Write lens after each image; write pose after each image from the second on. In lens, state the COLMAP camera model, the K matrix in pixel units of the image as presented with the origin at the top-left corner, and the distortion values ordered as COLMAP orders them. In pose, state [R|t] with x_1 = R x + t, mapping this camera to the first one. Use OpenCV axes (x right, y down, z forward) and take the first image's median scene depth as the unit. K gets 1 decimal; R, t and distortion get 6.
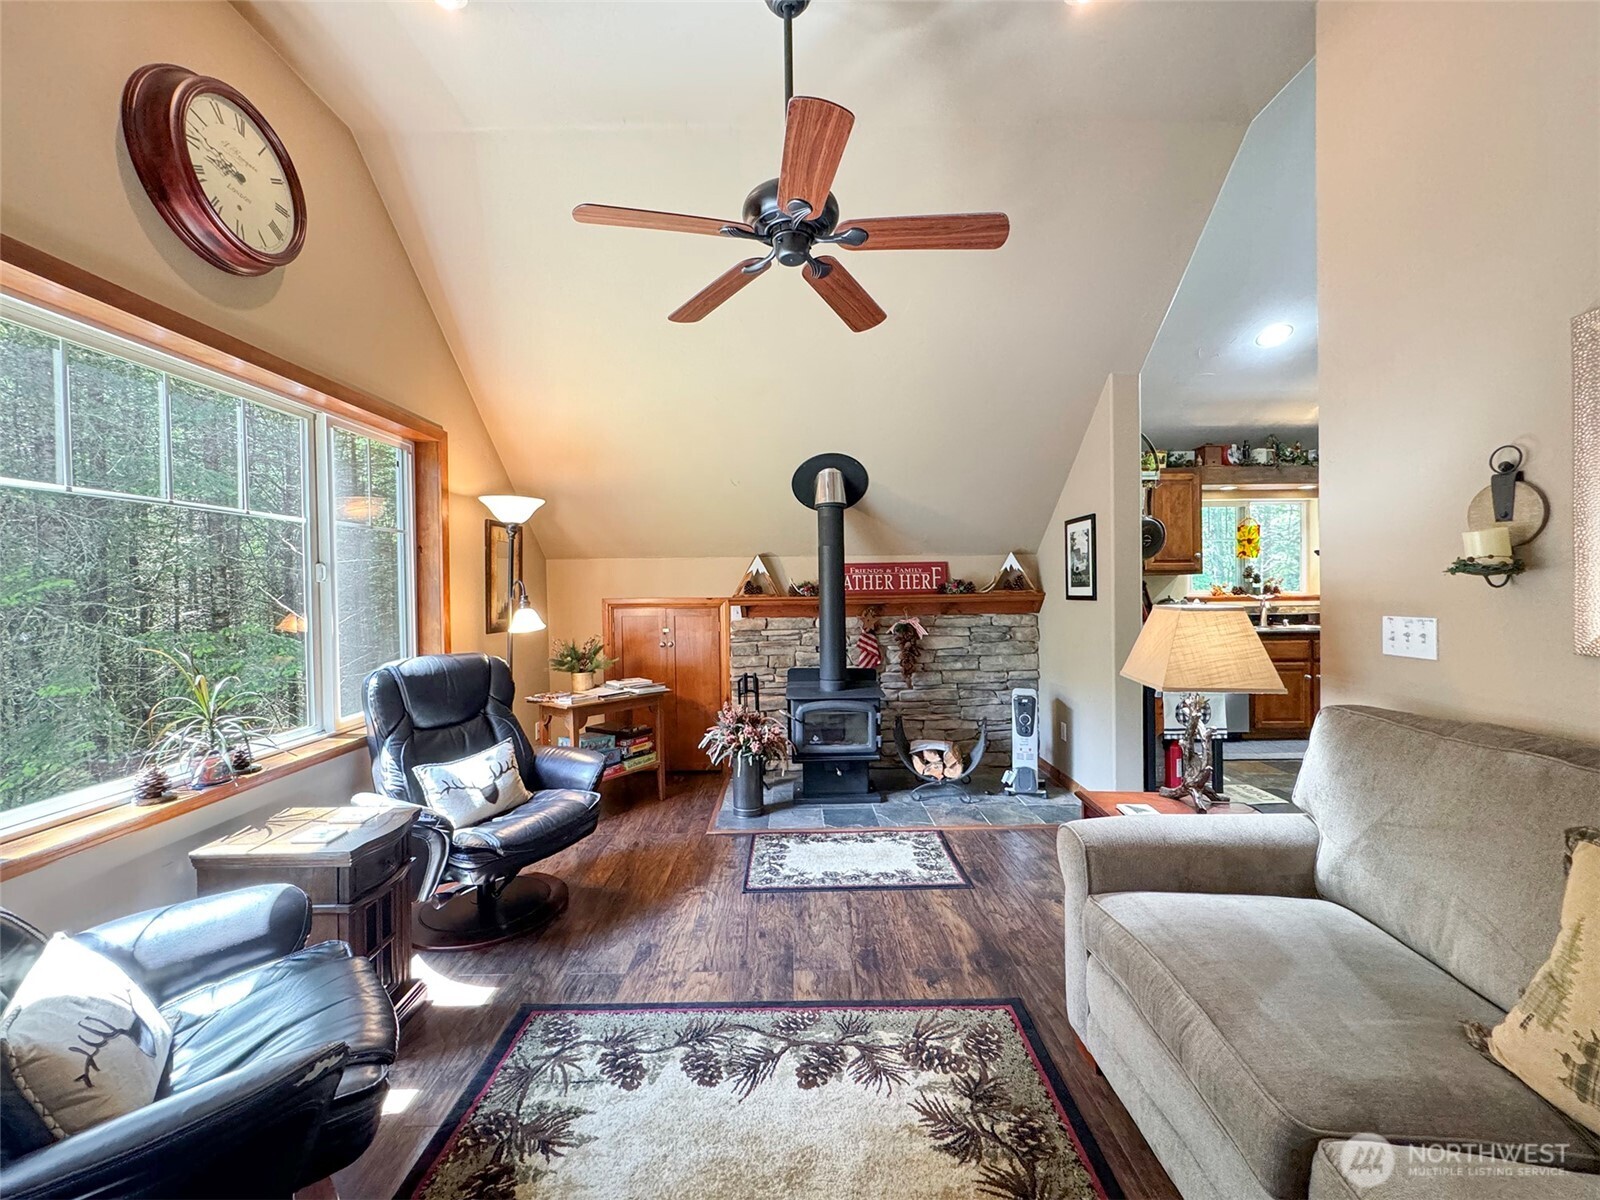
lens RADIAL K [[652.4, 0, 798.5], [0, 652.4, 597.9], [0, 0, 1]] dist [-0.003819, -0.000774]
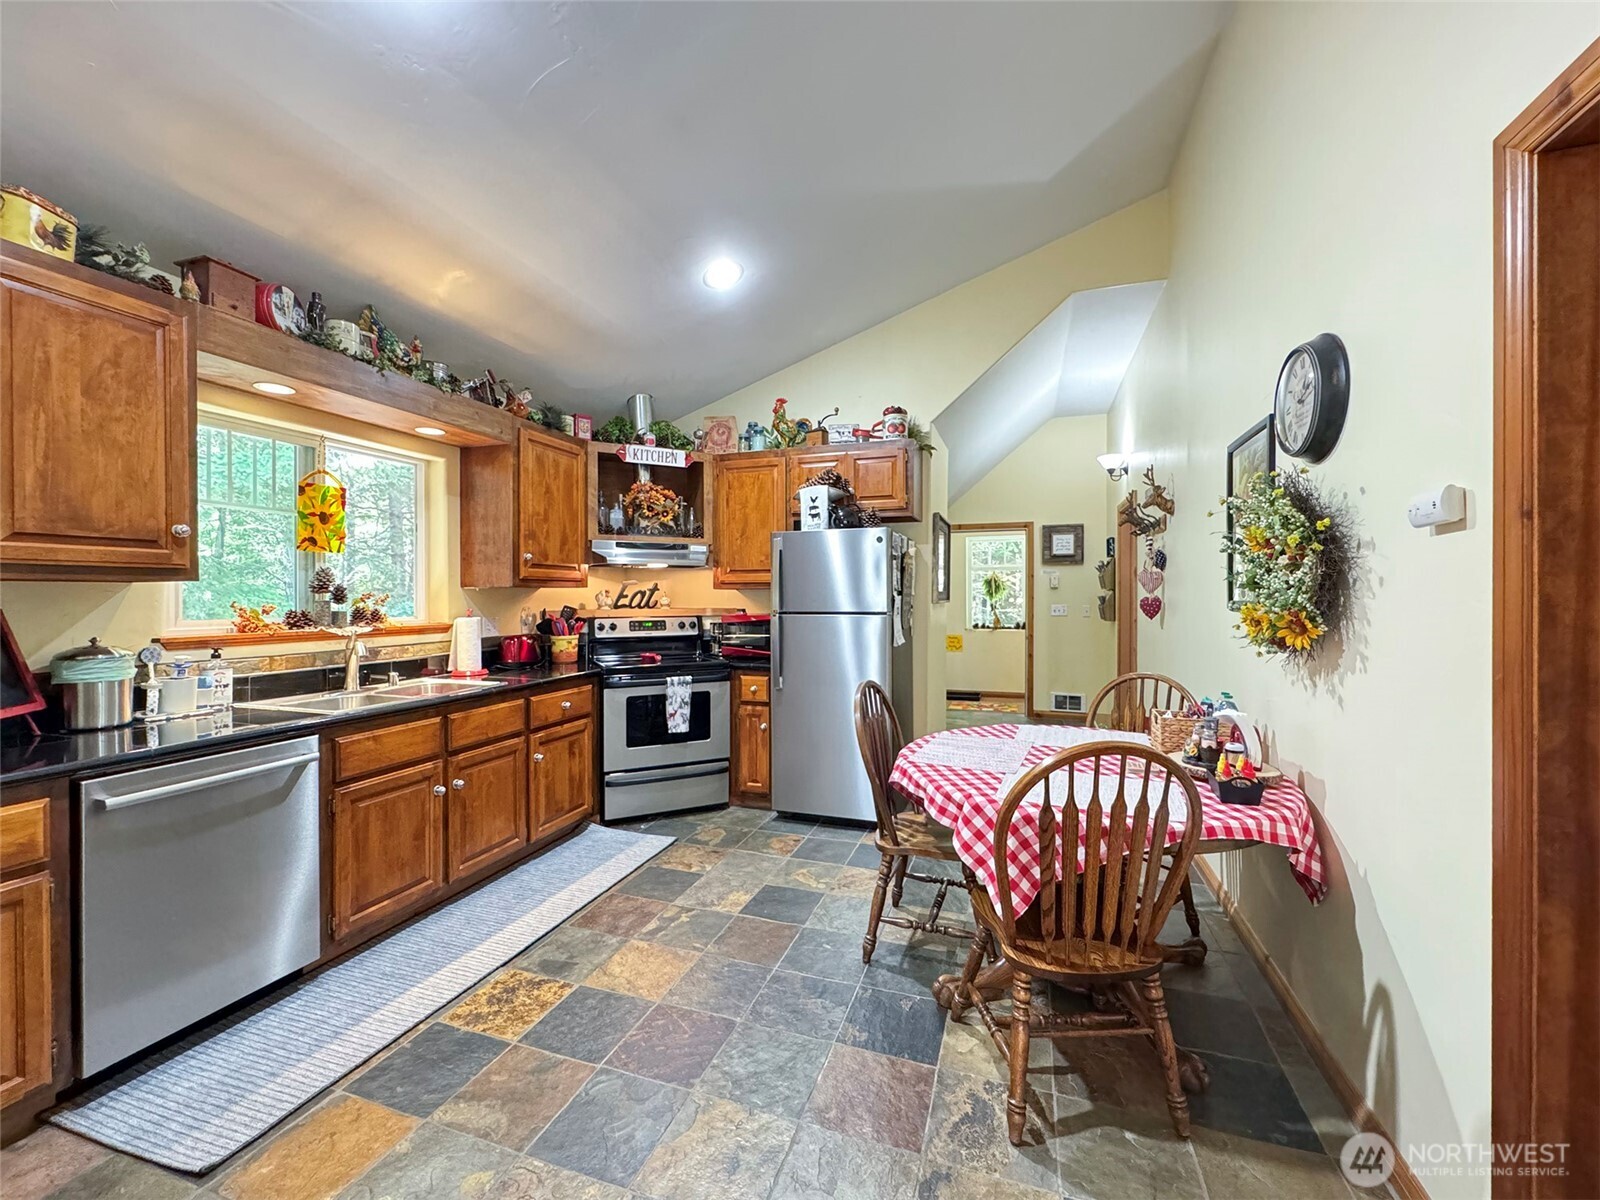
lens RADIAL K [[652.4, 0, 797.6], [0, 652.4, 598.8], [0, 0, 1]] dist [-0.003819, -0.000774]
pose [[0.339636, 0.006543, 0.940534, 0.357982], [0.005481, 0.999945, -0.008936, -0.019857], [-0.940541, 0.008190, 0.339582, 0.505671]]
